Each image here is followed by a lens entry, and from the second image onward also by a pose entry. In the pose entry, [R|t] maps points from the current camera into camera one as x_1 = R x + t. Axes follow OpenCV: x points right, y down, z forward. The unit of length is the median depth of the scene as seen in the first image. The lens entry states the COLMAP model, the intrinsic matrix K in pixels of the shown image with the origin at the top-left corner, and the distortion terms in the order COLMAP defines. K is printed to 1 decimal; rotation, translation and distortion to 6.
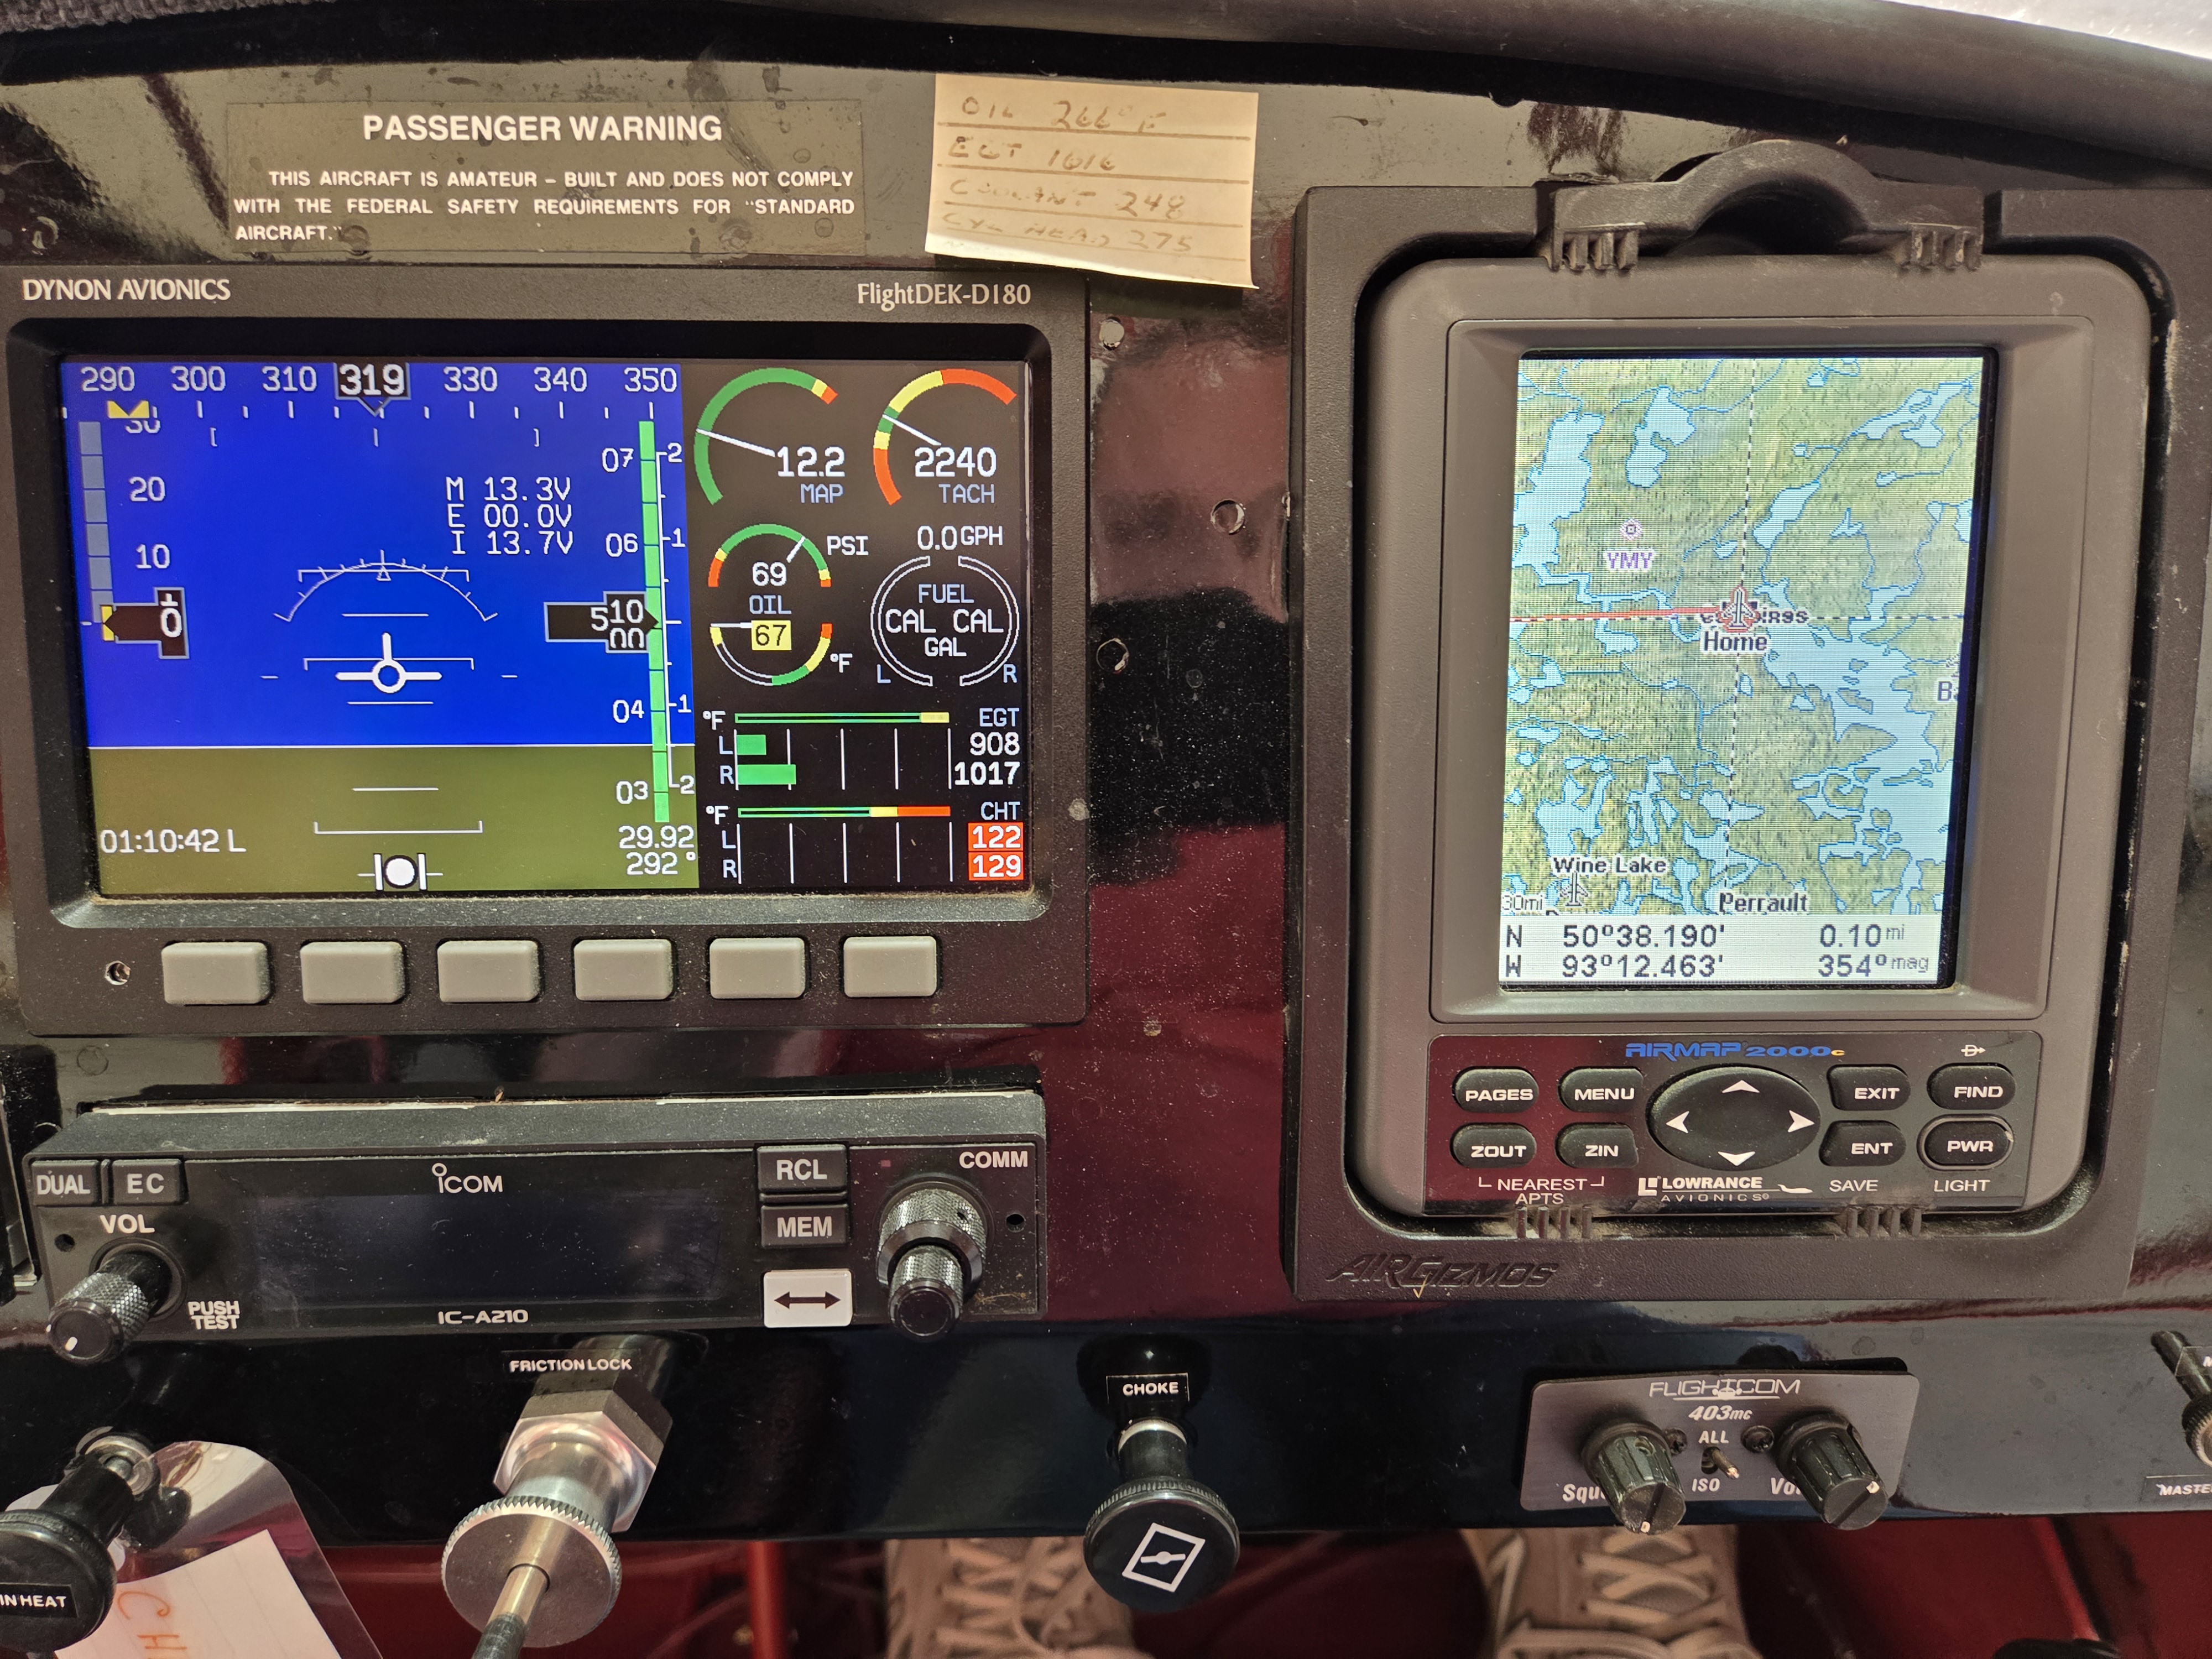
lens RADIAL K [[1587.9, 0, 1173.3], [0, 1587.9, 855.4], [0, 0, 1]] dist [0.035892, -0.057267]
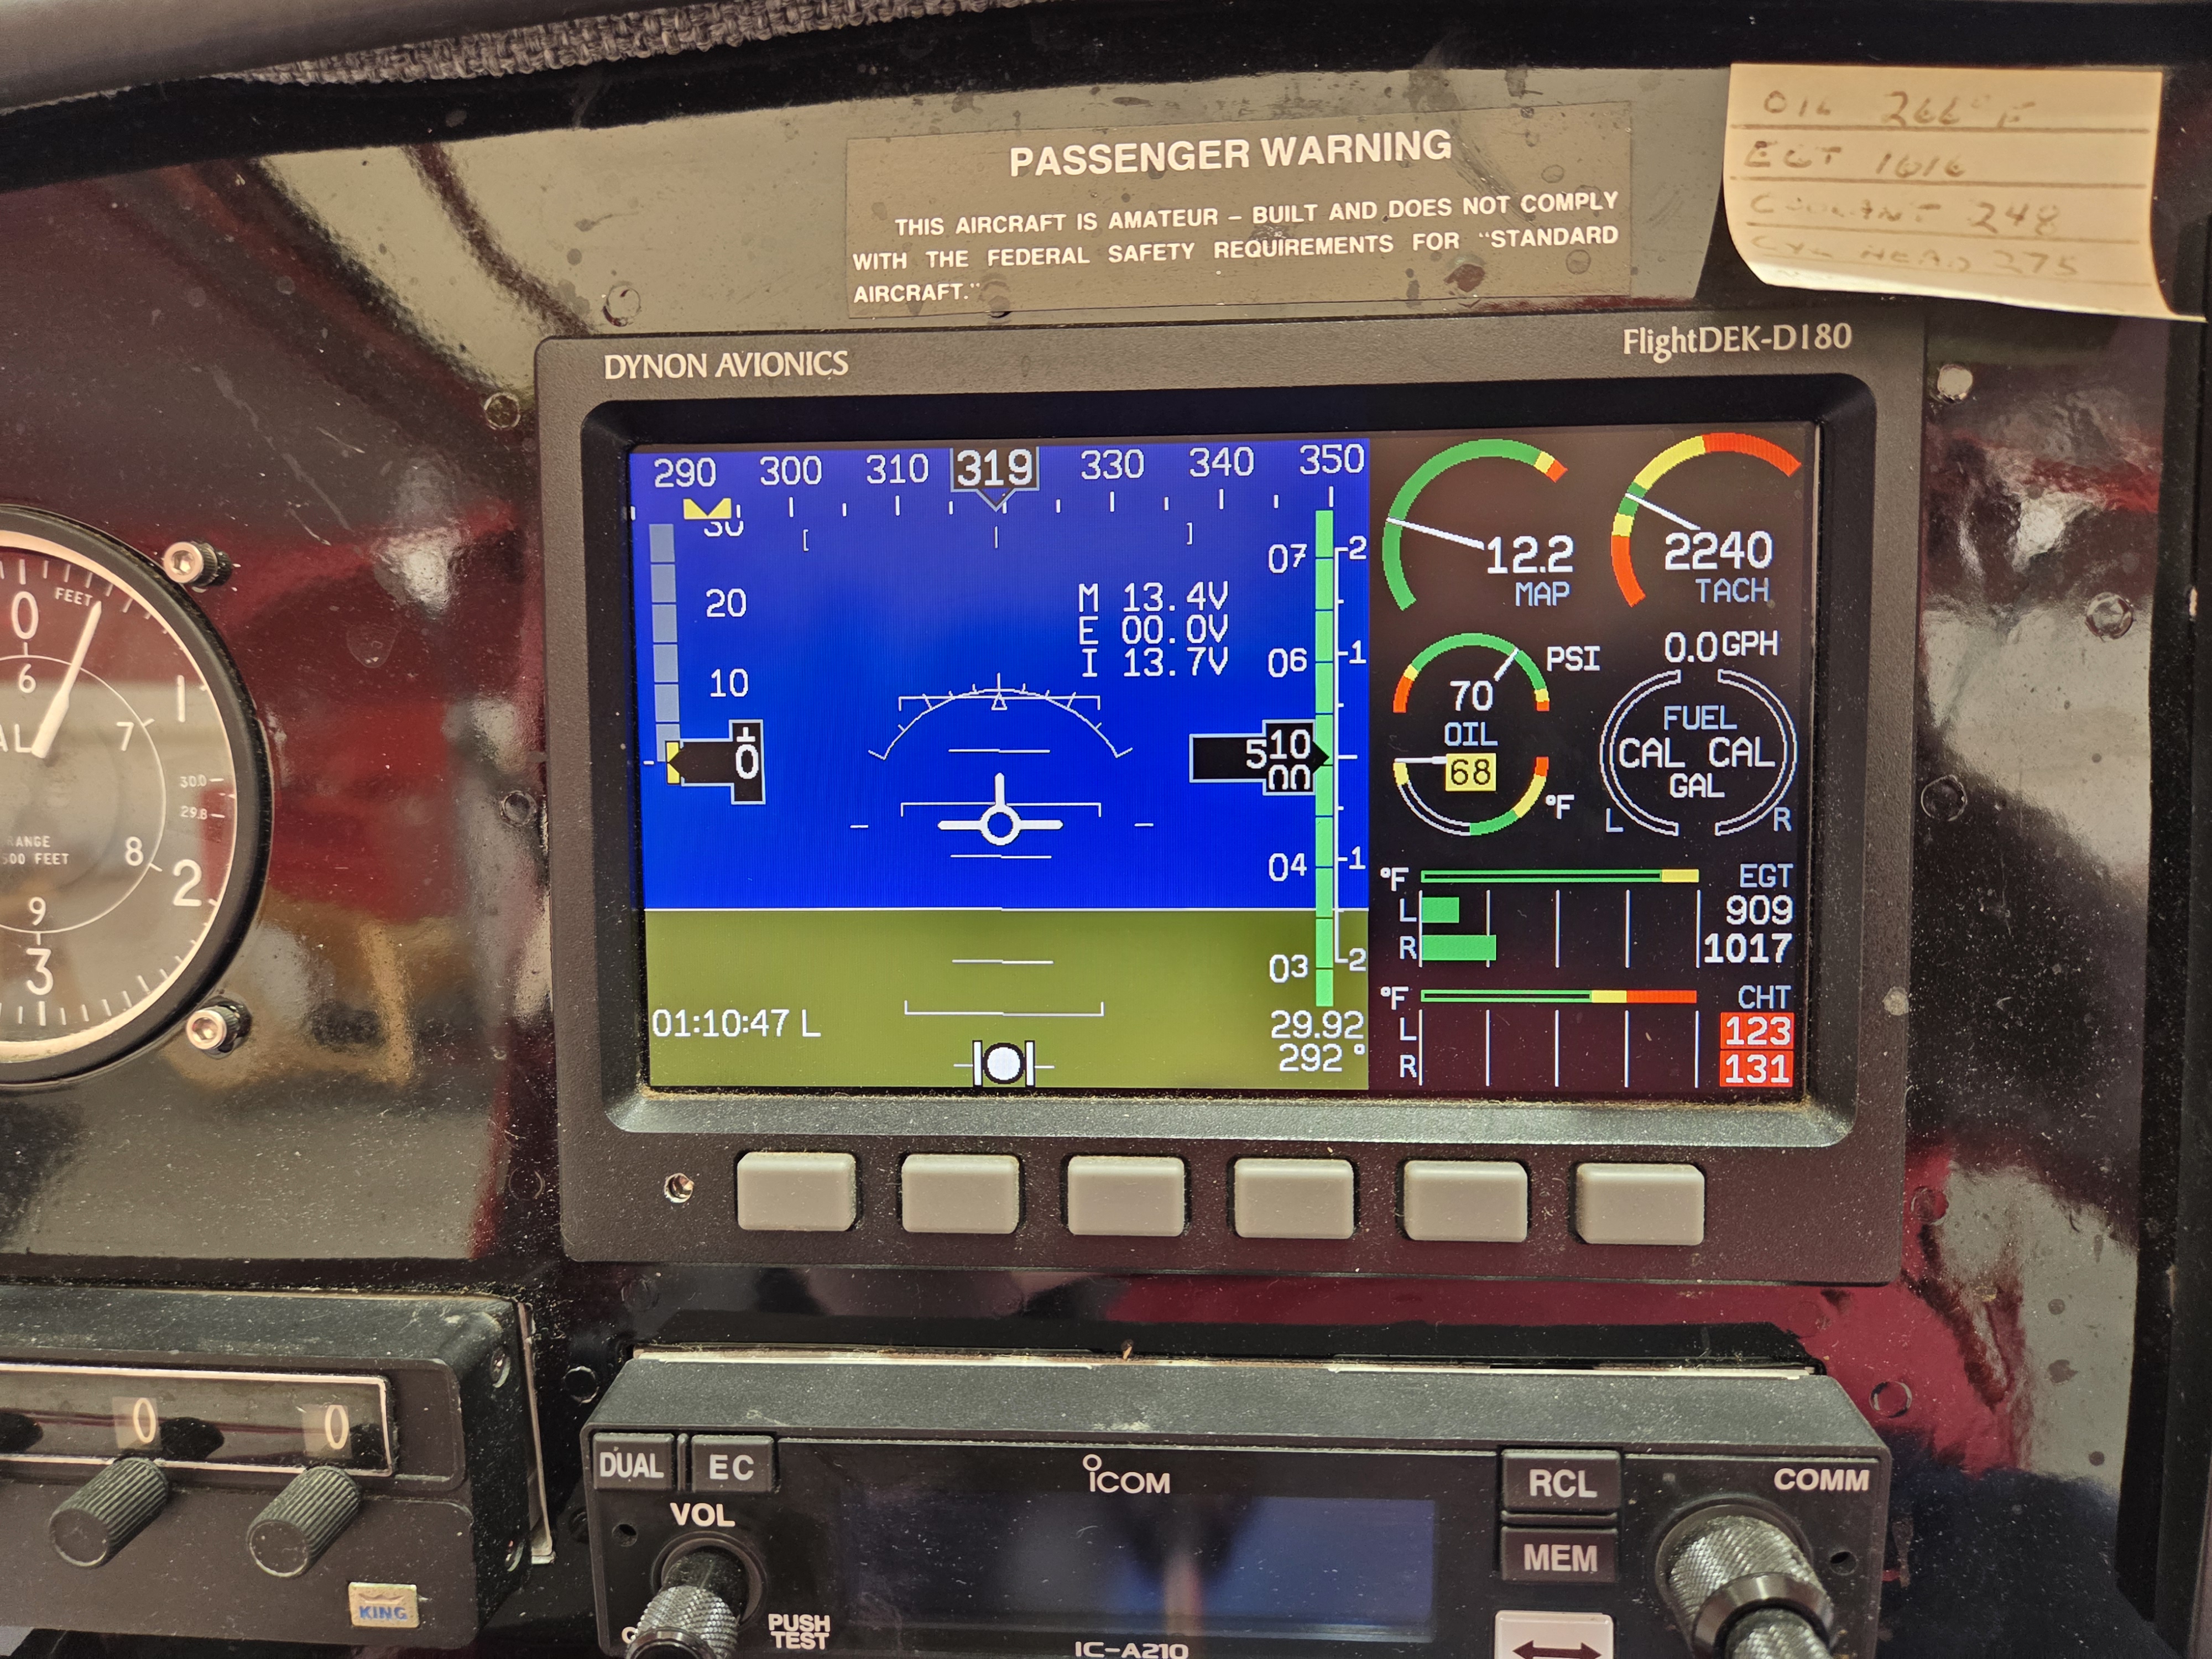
lens RADIAL K [[1592.8, 0, 1106.0], [0, 1592.8, 829.5], [0, 0, 1]] dist [0.055724, -0.114040]
pose [[0.993714, 0.000563, -0.111944, -0.350512], [-0.006354, 0.998659, -0.051379, -0.069403], [0.111765, 0.051767, 0.992385, 0.197769]]
